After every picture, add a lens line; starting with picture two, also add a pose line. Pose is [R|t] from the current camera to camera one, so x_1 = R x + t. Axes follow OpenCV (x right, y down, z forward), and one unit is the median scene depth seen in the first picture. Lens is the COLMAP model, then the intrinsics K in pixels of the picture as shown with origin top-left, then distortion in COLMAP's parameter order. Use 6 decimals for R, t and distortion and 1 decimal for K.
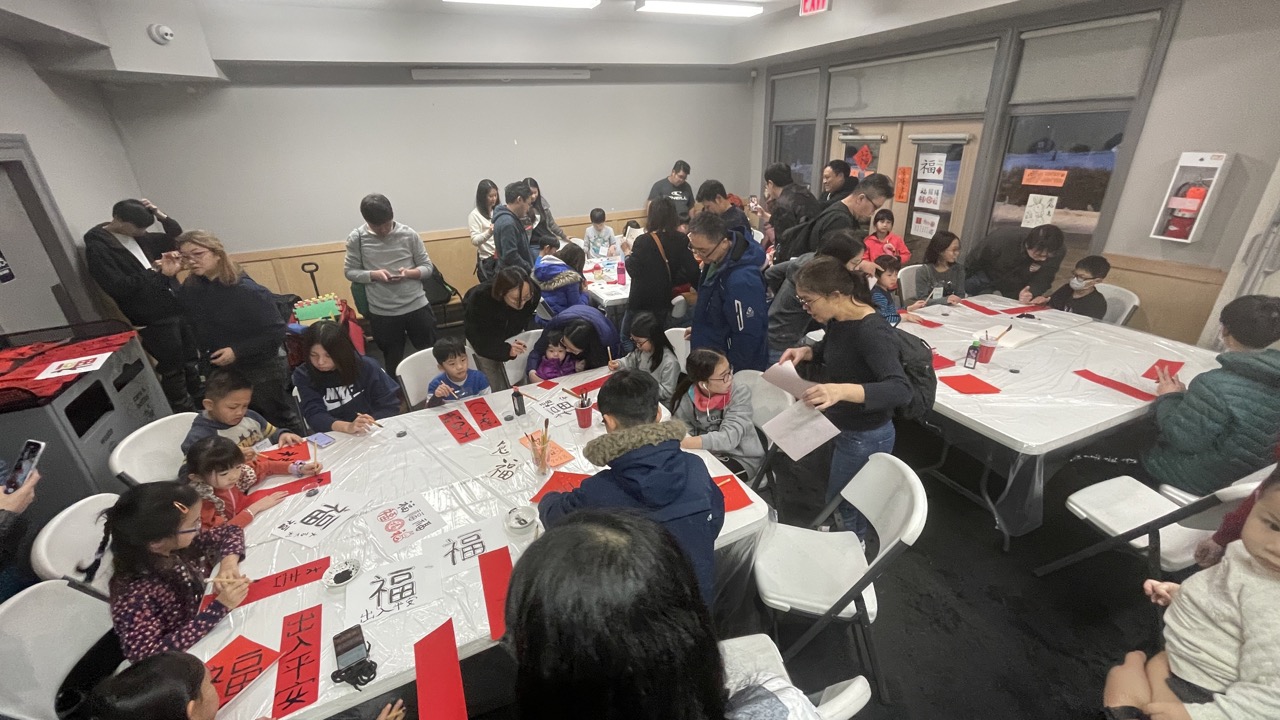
lens RADIAL K [[512.2, 0, 634.3], [0, 512.2, 363.5], [0, 0, 1]] dist [0.002697, -0.000015]
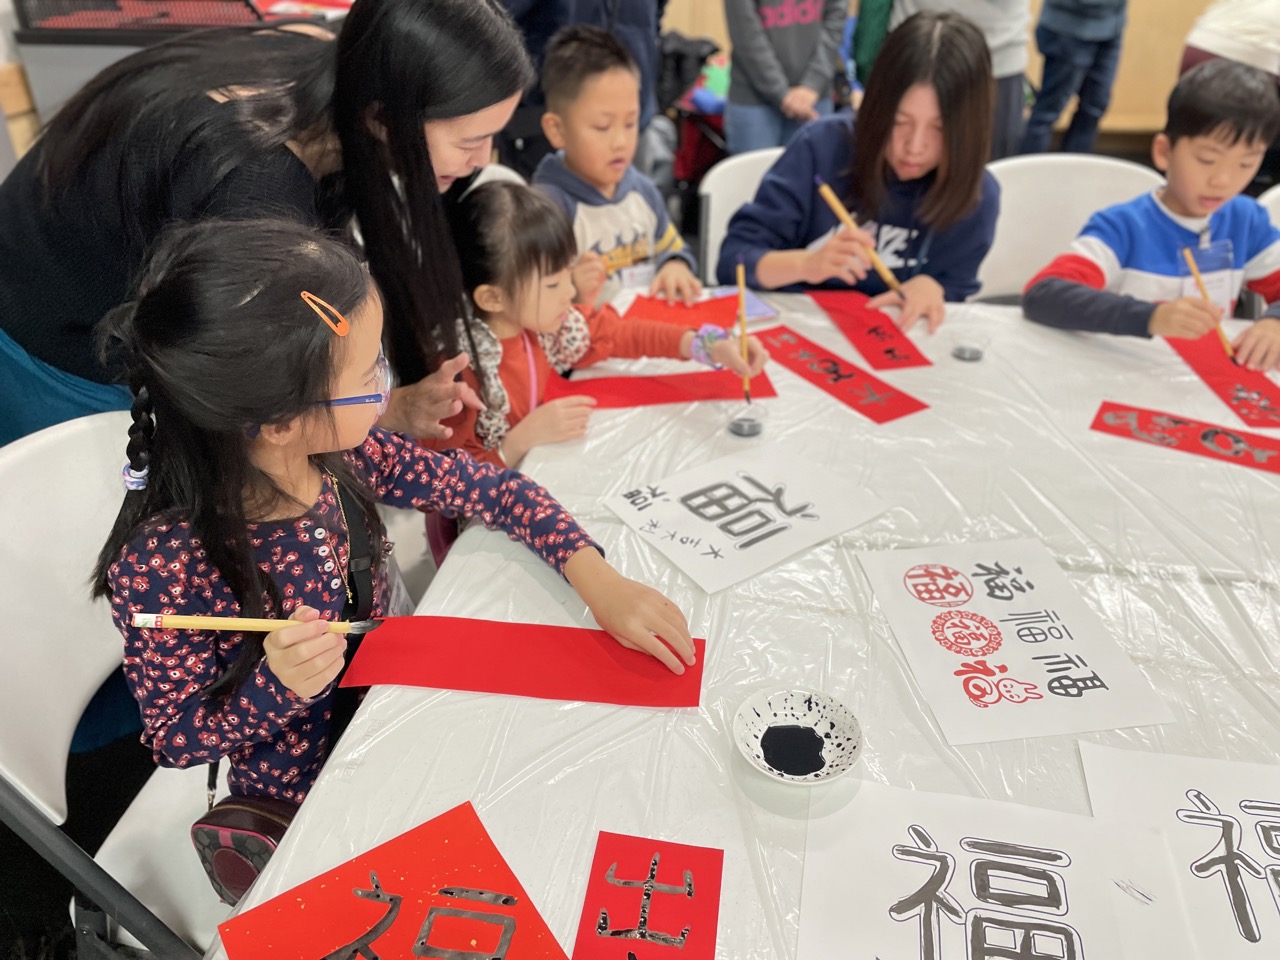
lens RADIAL K [[967.0, 0, 639.7], [0, 967.0, 480.1], [0, 0, 1]] dist [-0.001501, -0.000621]
pose [[0.805276, 0.337870, -0.487211, -0.387596], [-0.249043, 0.938489, 0.239197, 0.160152], [0.538060, -0.071284, 0.839887, 0.482799]]
